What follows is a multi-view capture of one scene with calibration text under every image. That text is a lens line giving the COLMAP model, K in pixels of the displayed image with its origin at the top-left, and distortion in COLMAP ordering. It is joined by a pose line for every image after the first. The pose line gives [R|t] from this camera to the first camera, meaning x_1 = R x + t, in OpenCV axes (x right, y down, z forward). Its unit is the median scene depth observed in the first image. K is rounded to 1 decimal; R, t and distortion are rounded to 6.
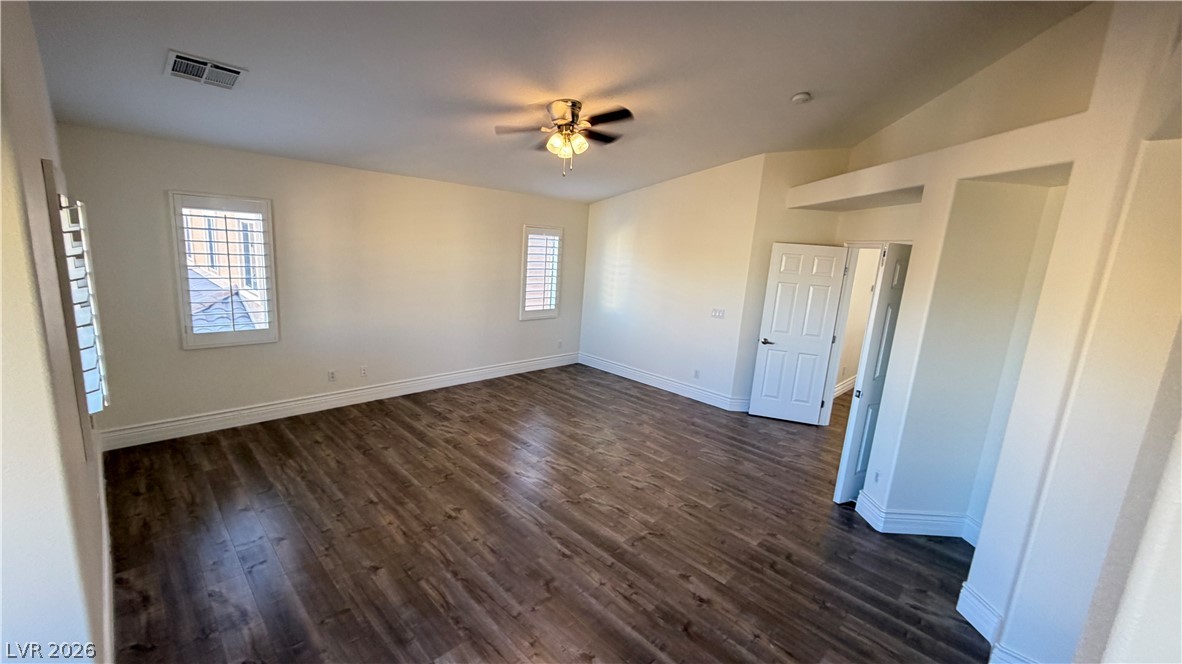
lens RADIAL K [[470.7, 0, 589.8], [0, 470.7, 335.8], [0, 0, 1]] dist [-0.000386, -0.000052]
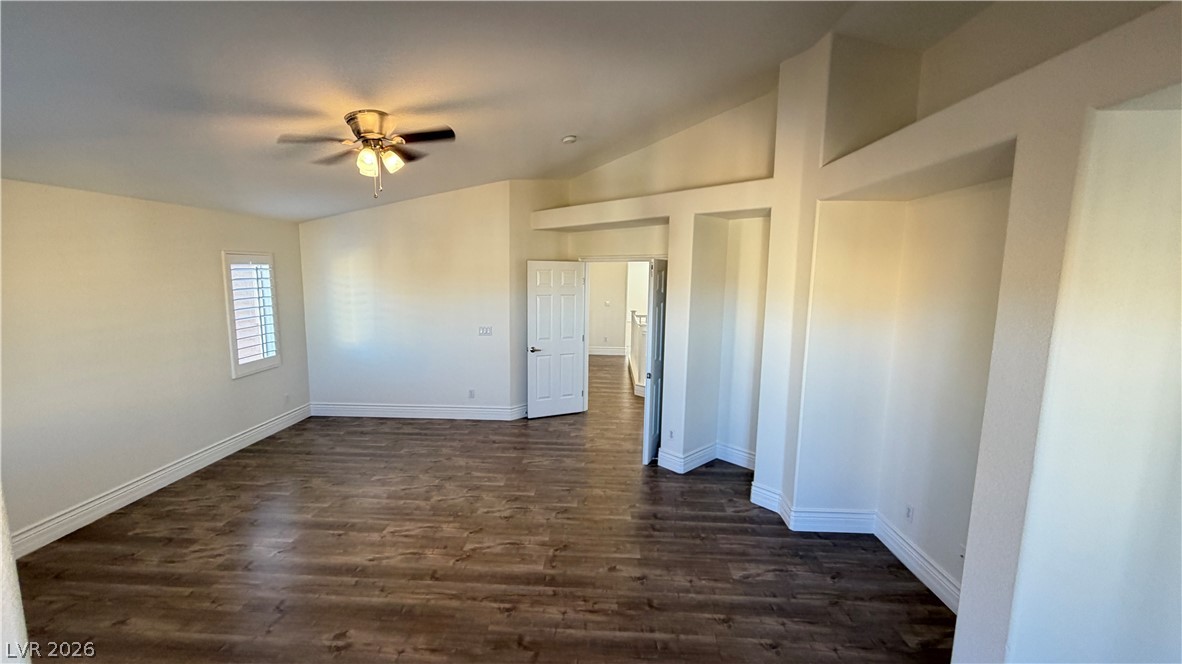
lens RADIAL K [[470.7, 0, 587.7], [0, 470.7, 336.5], [0, 0, 1]] dist [-0.000386, -0.000052]
pose [[0.744650, -0.152308, 0.649845, -0.341585], [0.168673, 0.984956, 0.037570, -0.053703], [-0.645791, 0.081634, 0.759138, 0.113484]]
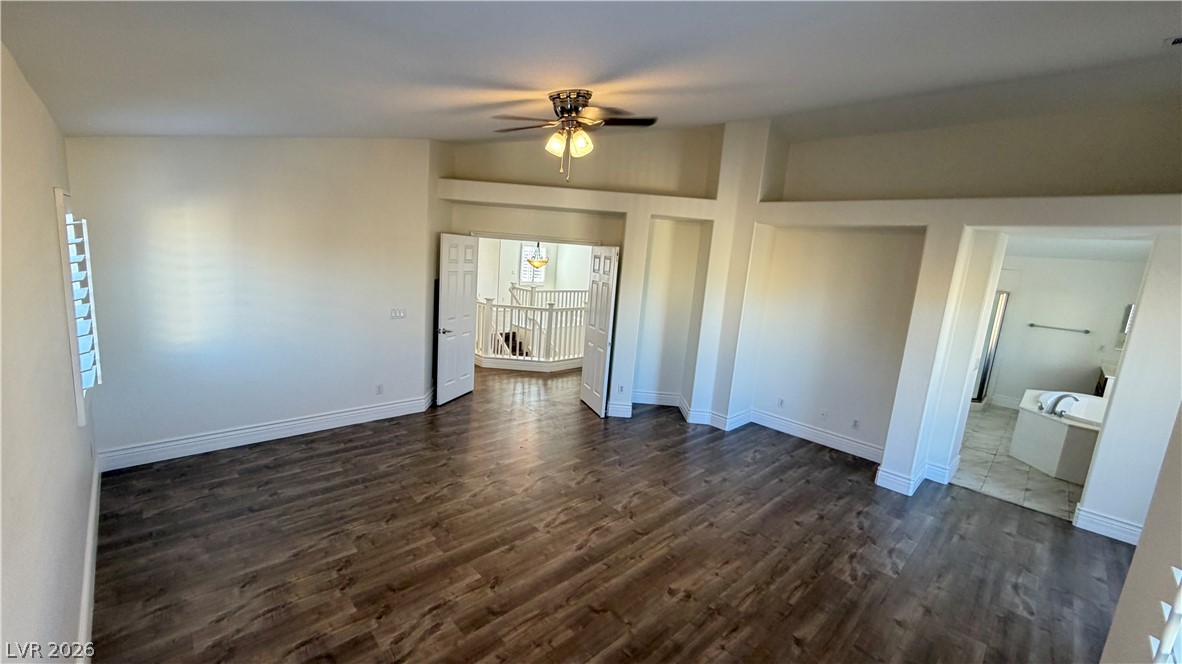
lens RADIAL K [[470.7, 0, 590.1], [0, 470.7, 334.9], [0, 0, 1]] dist [-0.000386, -0.000052]
pose [[0.033998, -0.238774, 0.970480, -0.850619], [0.120737, 0.964911, 0.233174, -0.251587], [-0.992102, 0.109245, 0.061634, 0.885899]]
